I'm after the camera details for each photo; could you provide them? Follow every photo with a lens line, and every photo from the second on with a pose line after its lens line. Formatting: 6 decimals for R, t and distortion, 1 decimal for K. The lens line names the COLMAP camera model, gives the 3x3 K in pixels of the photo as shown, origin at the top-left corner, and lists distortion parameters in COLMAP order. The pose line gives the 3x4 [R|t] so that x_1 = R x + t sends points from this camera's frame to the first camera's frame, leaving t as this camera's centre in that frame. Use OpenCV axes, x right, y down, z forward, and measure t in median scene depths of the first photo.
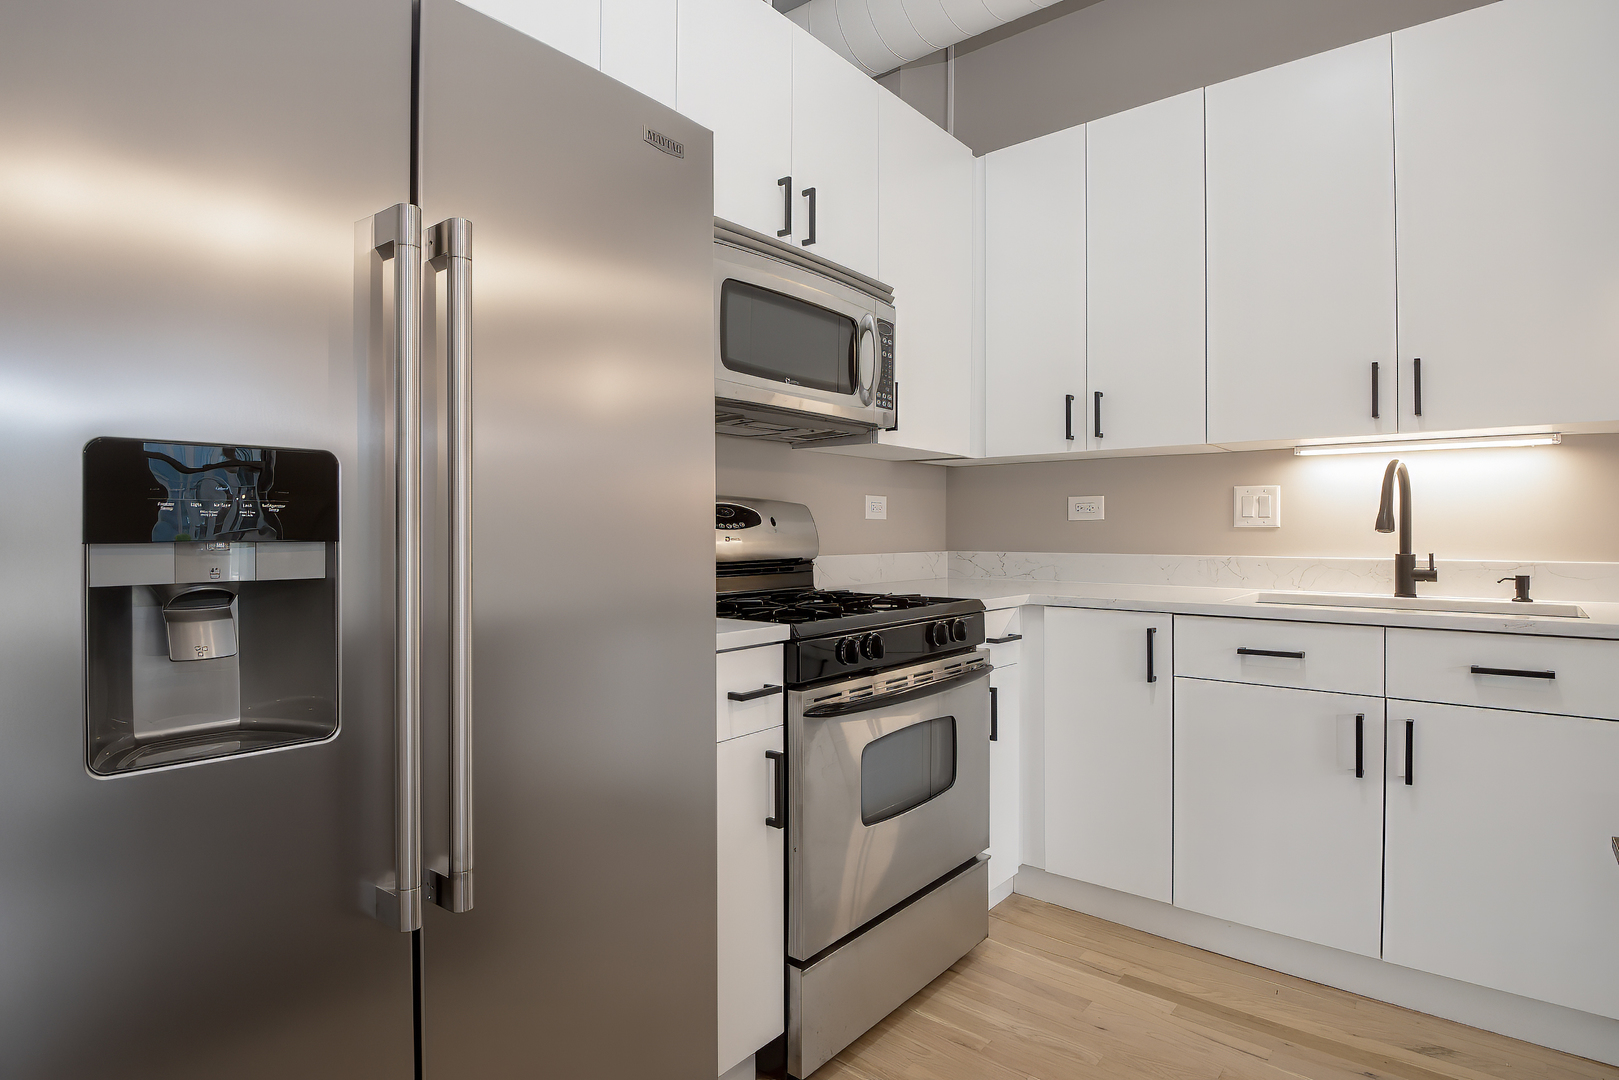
lens RADIAL K [[849.5, 0, 814.0], [0, 849.5, 531.4], [0, 0, 1]] dist [-0.003387, -0.014621]
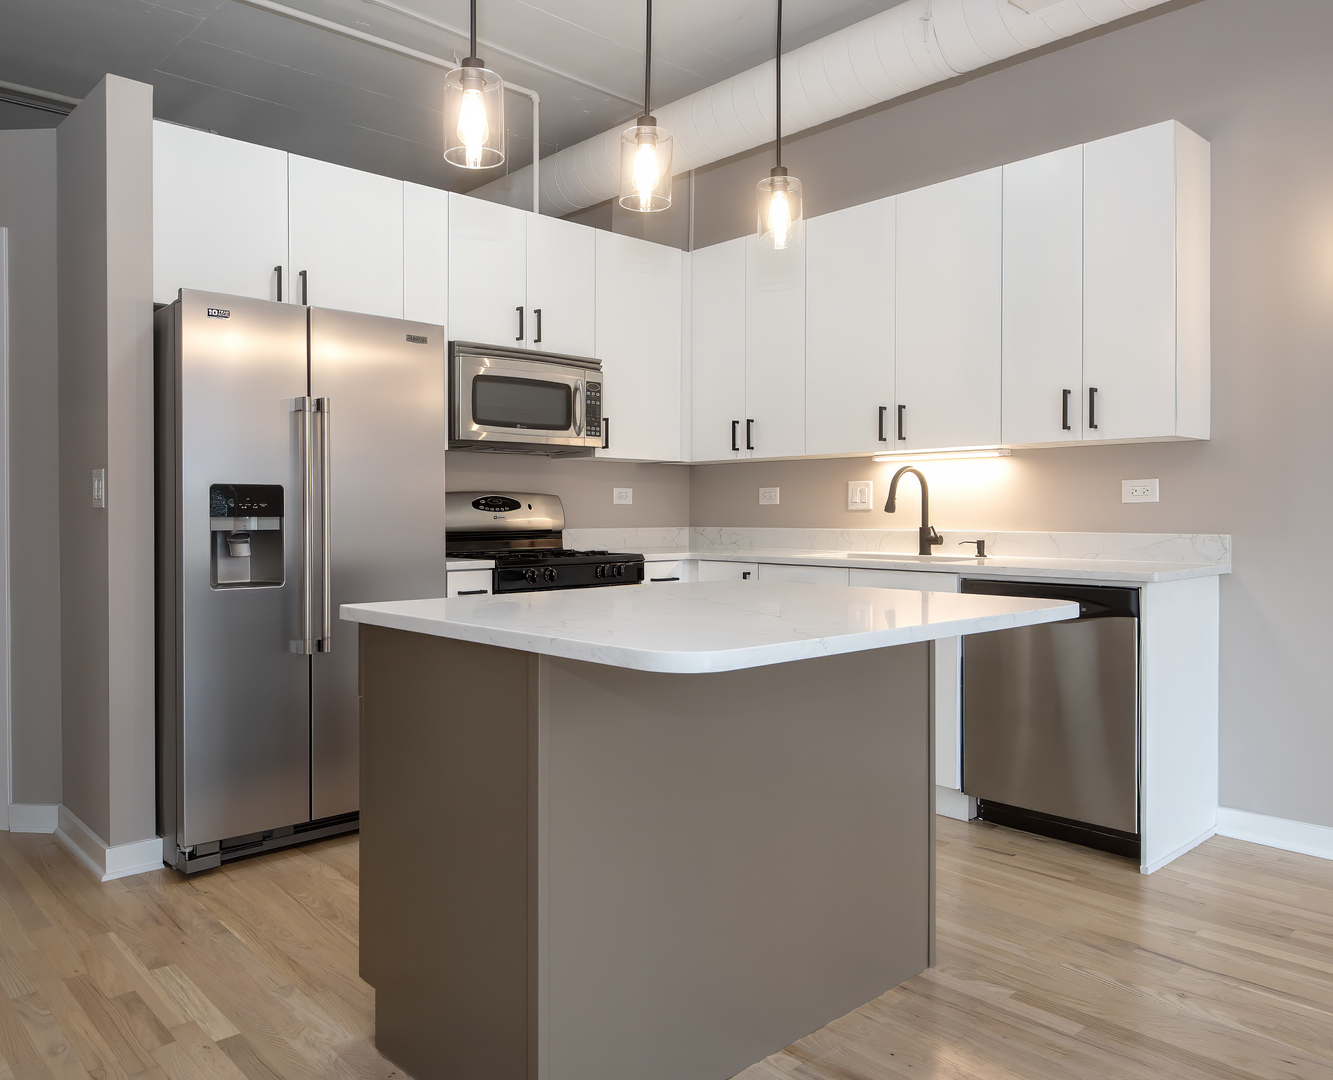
lens RADIAL K [[998.2, 0, 646.7], [0, 998.2, 517.1], [0, 0, 1]] dist [0.016357, -0.015412]
pose [[0.990221, -0.000365, -0.139507, 0.479036], [0.001161, 0.999984, 0.005623, -0.001955], [0.139503, -0.005730, 0.990205, -0.927653]]
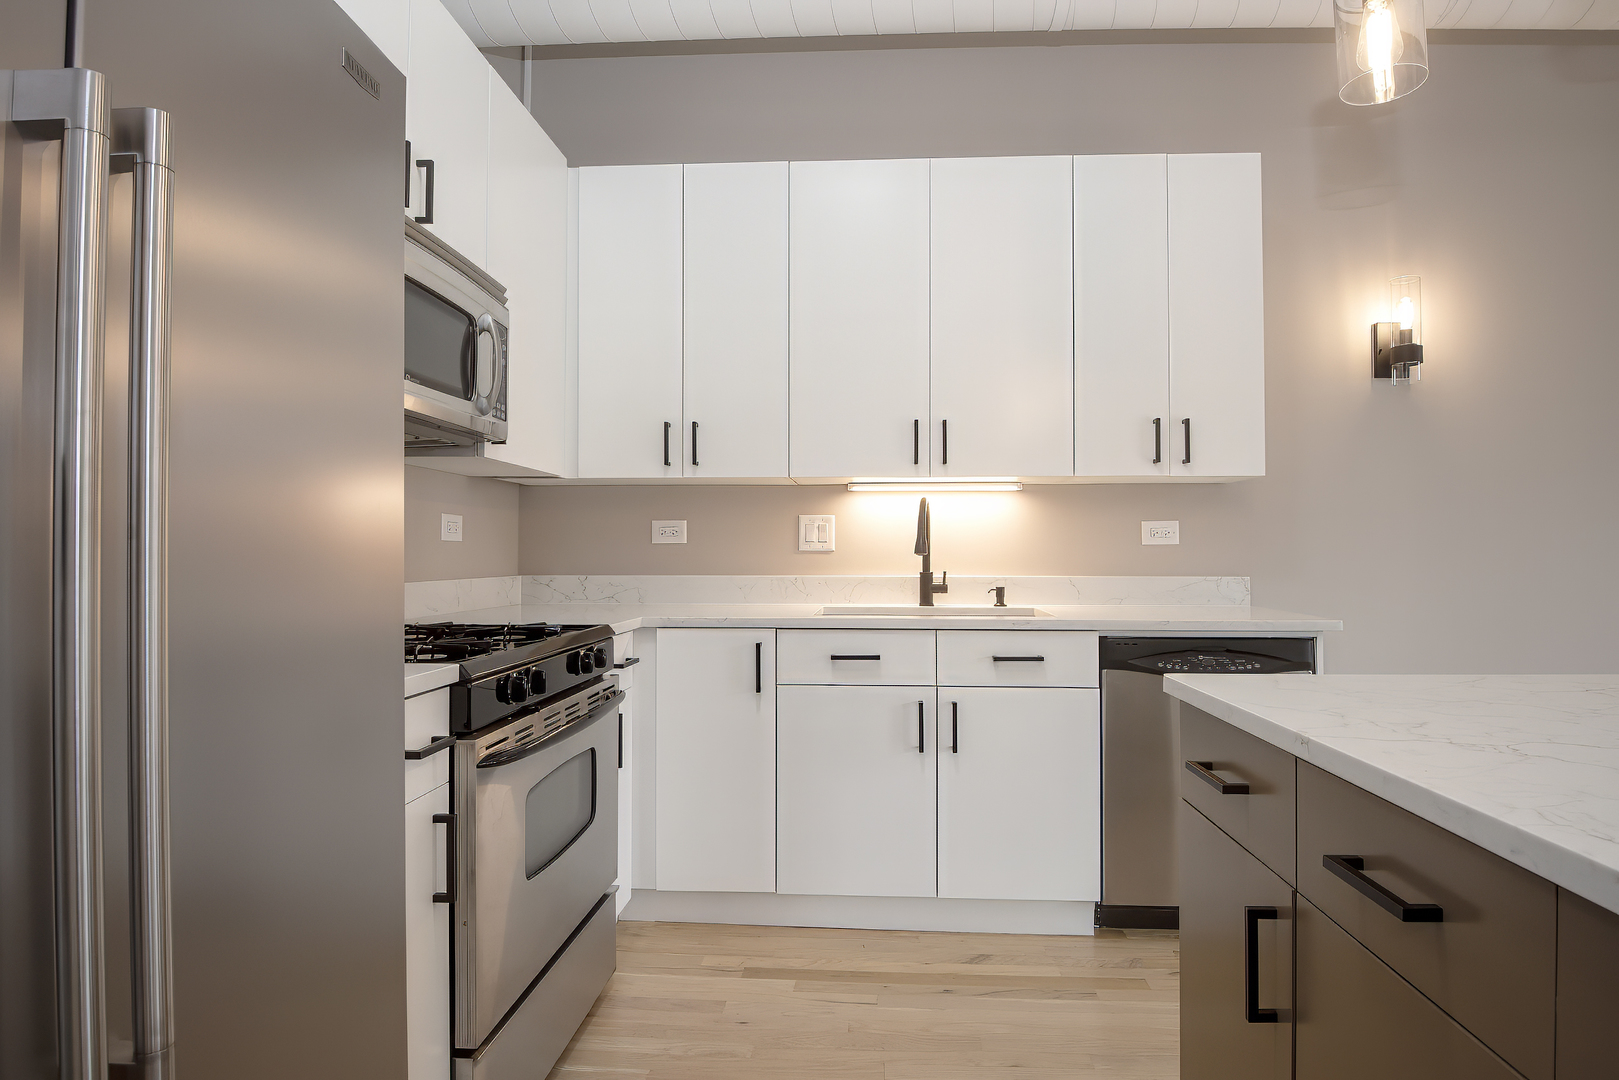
lens RADIAL K [[849.5, 0, 839.7], [0, 849.5, 539.6], [0, 0, 1]] dist [-0.003387, -0.014621]
pose [[0.804446, 0.009675, 0.593947, -0.173067], [-0.000684, 0.999882, -0.015361, -0.002442], [-0.594026, 0.011951, 0.804357, 0.055980]]
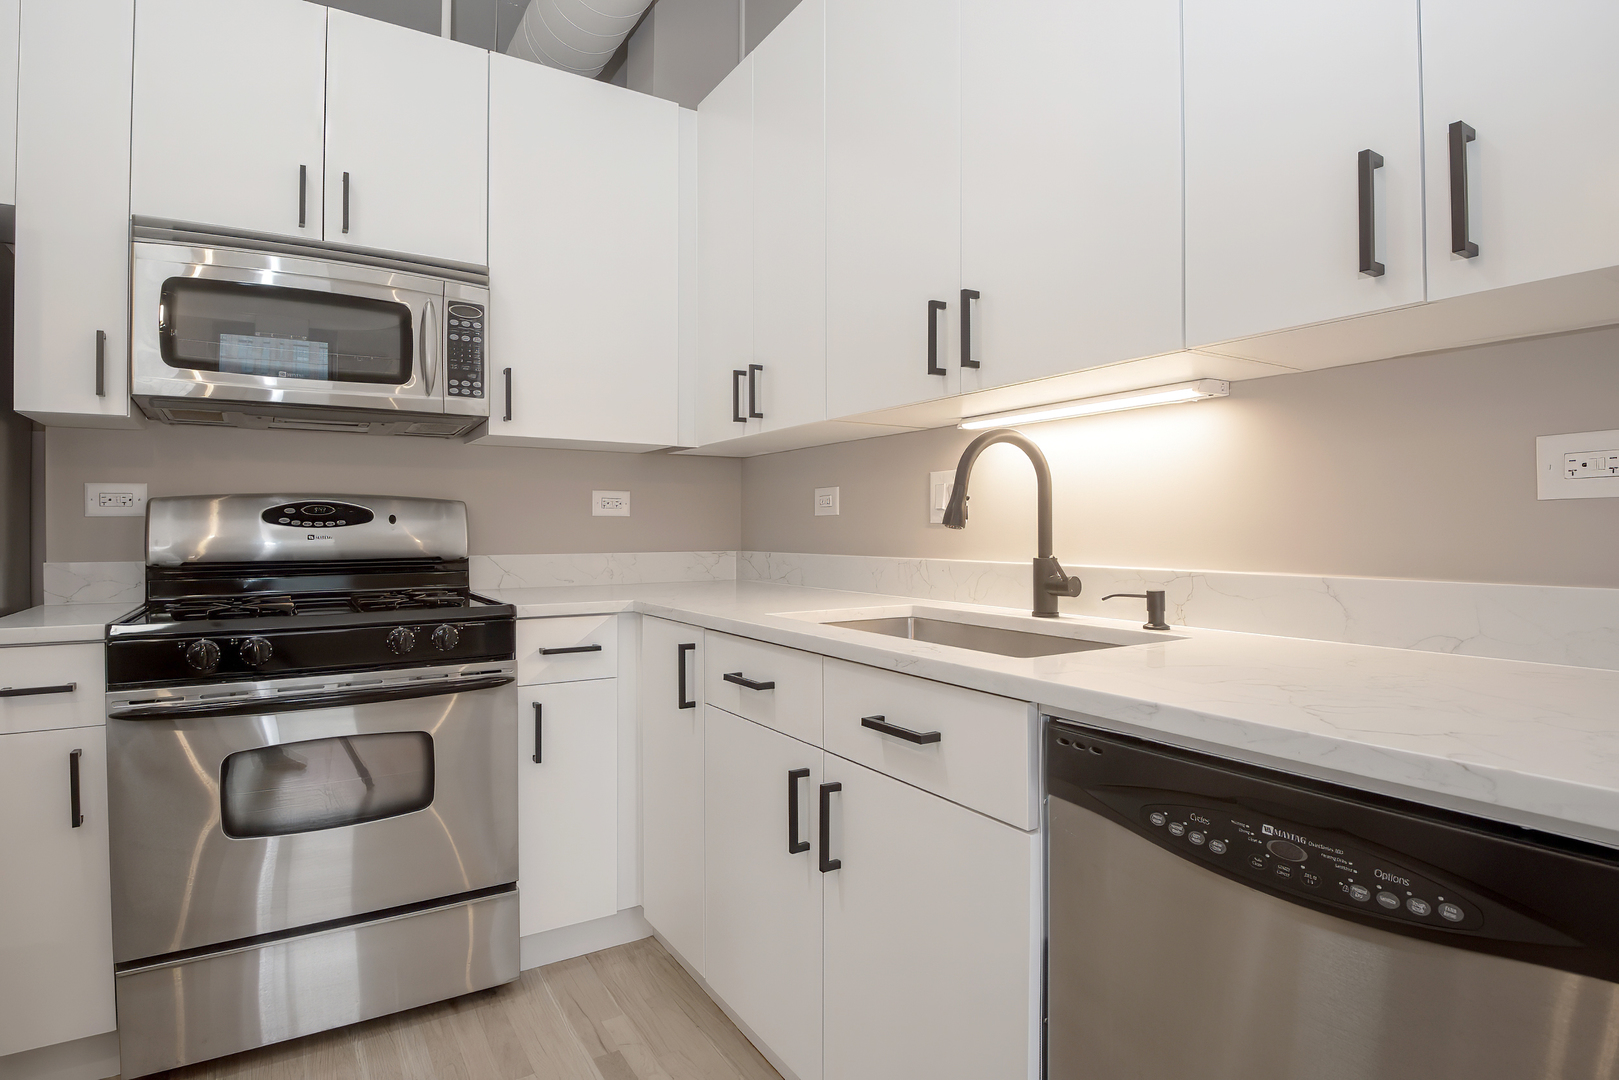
lens RADIAL K [[849.5, 0, 809.2], [0, 849.5, 534.9], [0, 0, 1]] dist [-0.003387, -0.014621]
pose [[0.948441, 0.000447, -0.316953, 0.784758], [0.001572, 0.999980, 0.006116, 0.001615], [0.316950, -0.006299, 0.948421, 0.250167]]
